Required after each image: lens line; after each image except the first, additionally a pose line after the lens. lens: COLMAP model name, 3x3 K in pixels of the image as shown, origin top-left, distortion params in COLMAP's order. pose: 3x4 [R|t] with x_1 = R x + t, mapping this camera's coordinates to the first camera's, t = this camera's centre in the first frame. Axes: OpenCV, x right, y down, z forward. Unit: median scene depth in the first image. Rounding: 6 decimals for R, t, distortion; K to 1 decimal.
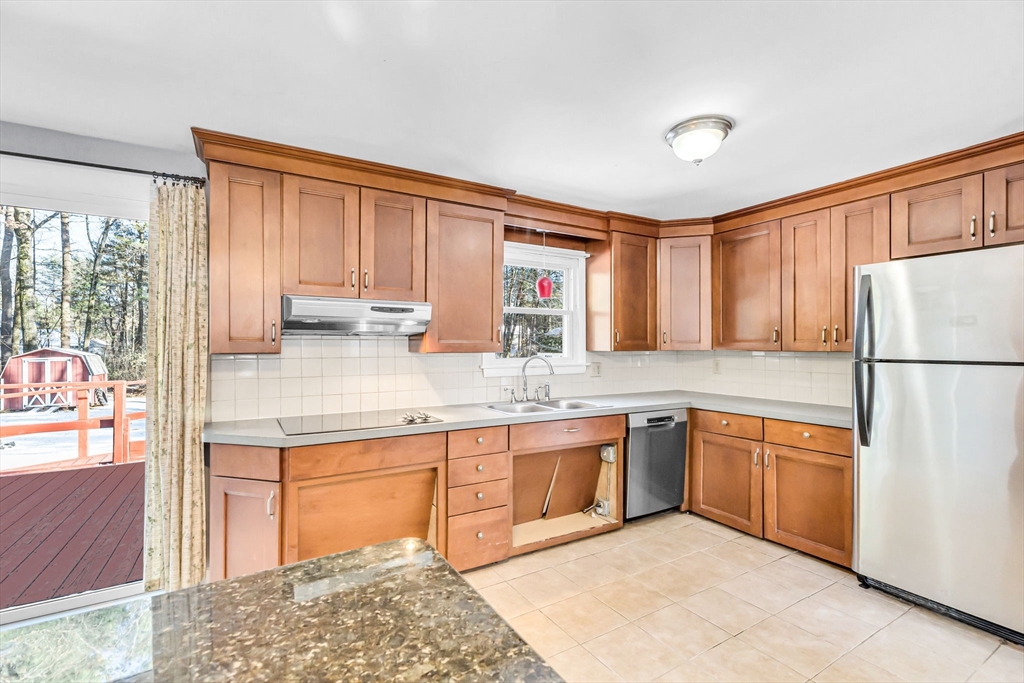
lens RADIAL K [[458.8, 0, 508.3], [0, 458.8, 343.2], [0, 0, 1]] dist [0.002349, 0.000264]
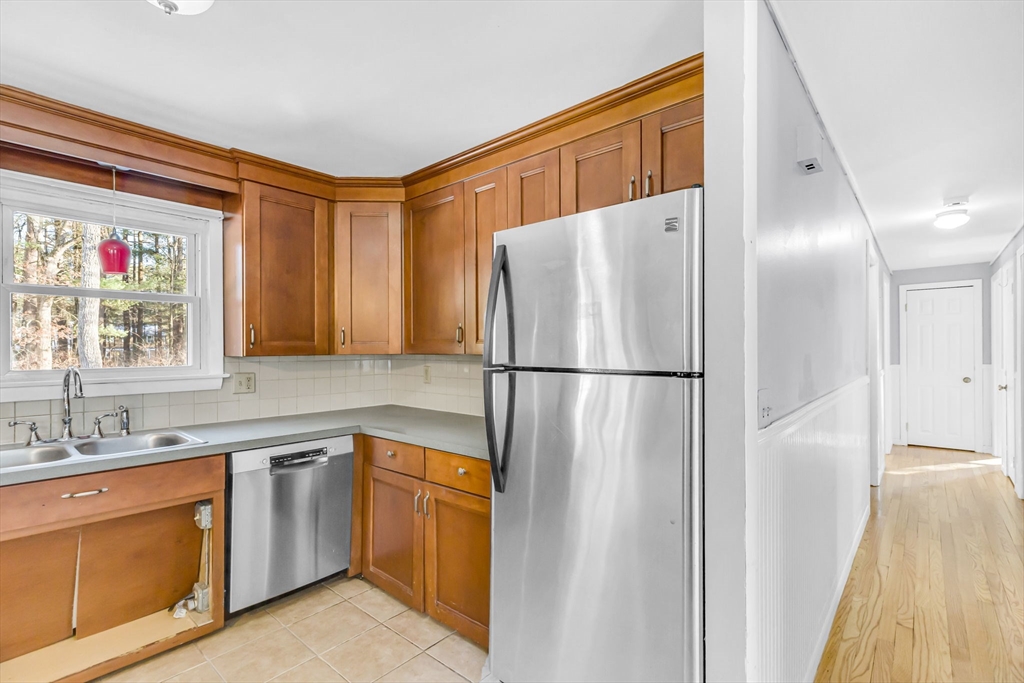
lens RADIAL K [[466.9, 0, 512.0], [0, 466.9, 346.7], [0, 0, 1]] dist [0.001106, 0.000203]
pose [[0.949984, -0.004190, 0.312271, 0.432711], [0.003242, 0.999988, 0.003555, 0.001610], [-0.312282, -0.002364, 0.949987, 0.243648]]
